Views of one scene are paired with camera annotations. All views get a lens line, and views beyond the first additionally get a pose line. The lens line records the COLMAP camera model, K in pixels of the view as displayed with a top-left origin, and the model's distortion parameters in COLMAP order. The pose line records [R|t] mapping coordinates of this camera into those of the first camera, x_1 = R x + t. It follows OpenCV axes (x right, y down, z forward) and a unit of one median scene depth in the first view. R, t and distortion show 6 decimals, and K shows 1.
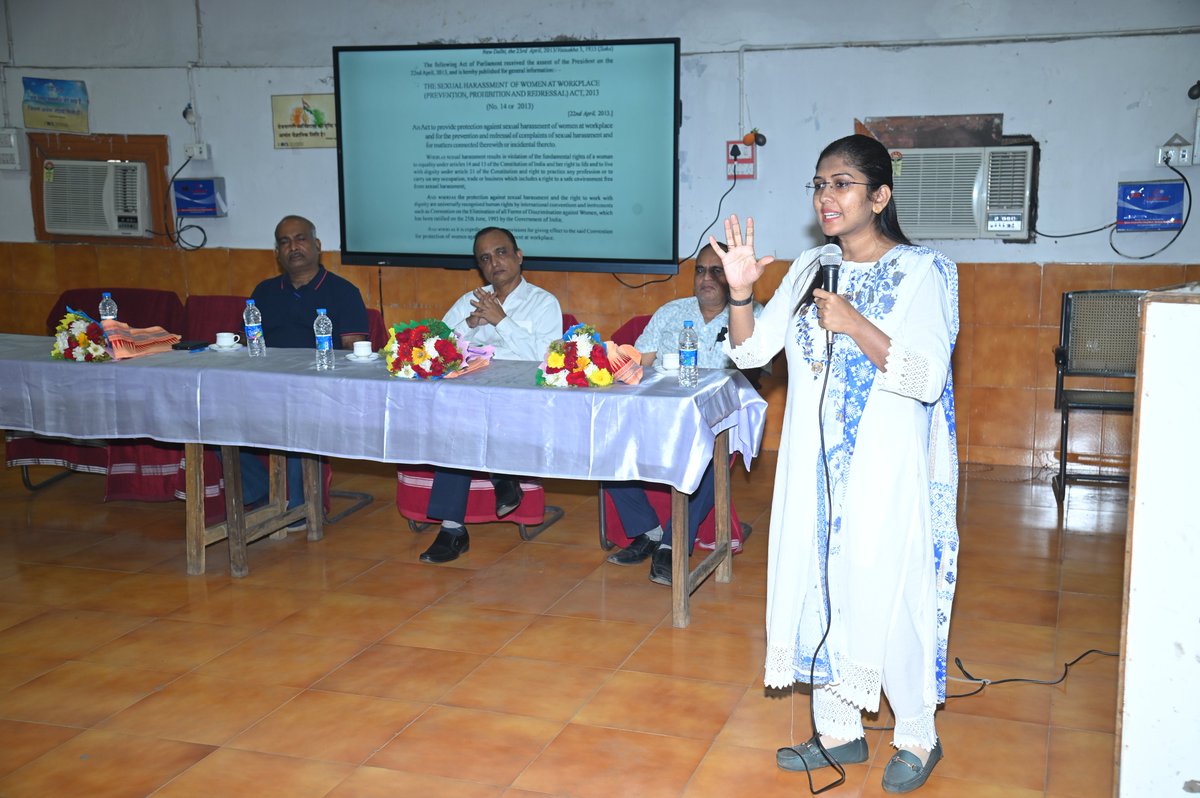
lens RADIAL K [[1438.9, 0, 600.0], [0, 1438.9, 399.0], [0, 0, 1]] dist [0.017465, 0.007970]
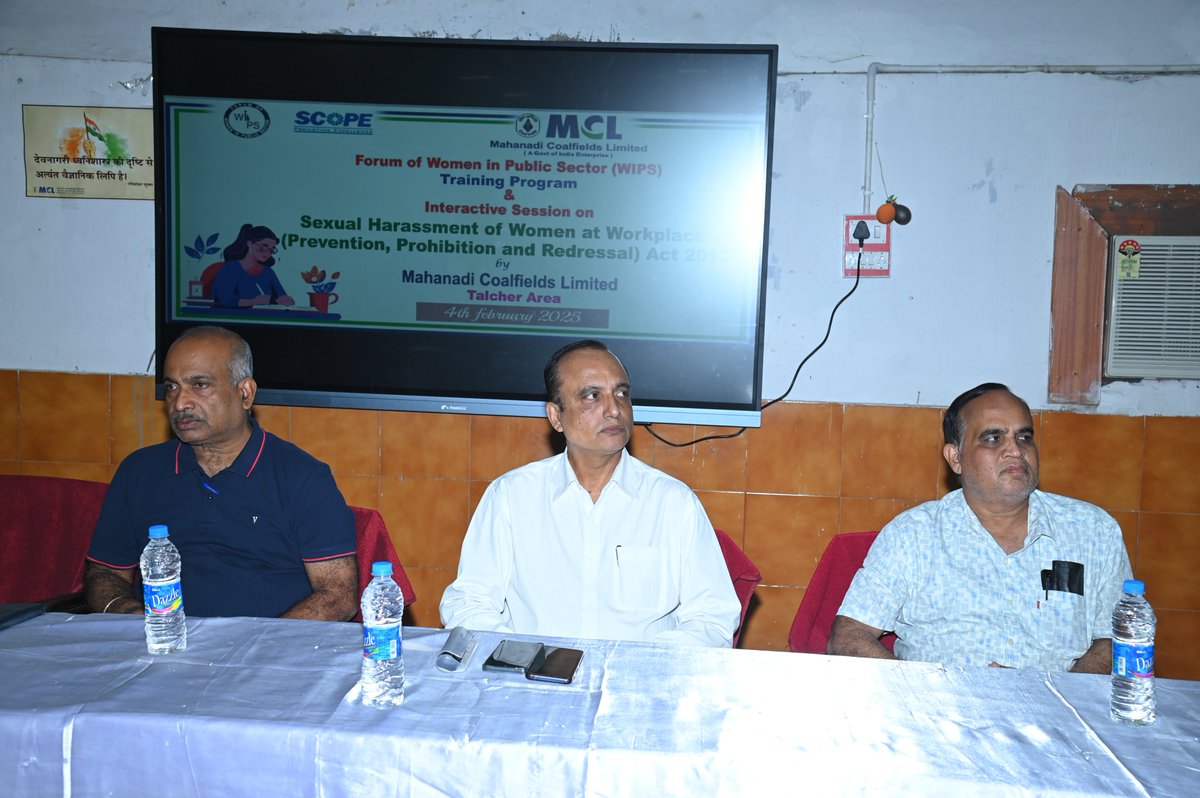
lens RADIAL K [[1607.7, 0, 599.9], [0, 1607.7, 337.6], [0, 0, 1]] dist [0.180642, 0.019030]
pose [[0.971355, 0.017424, 0.236993, -0.178461], [0.005697, 0.995314, -0.096526, -0.060024], [-0.237565, 0.095112, 0.966704, 0.357873]]
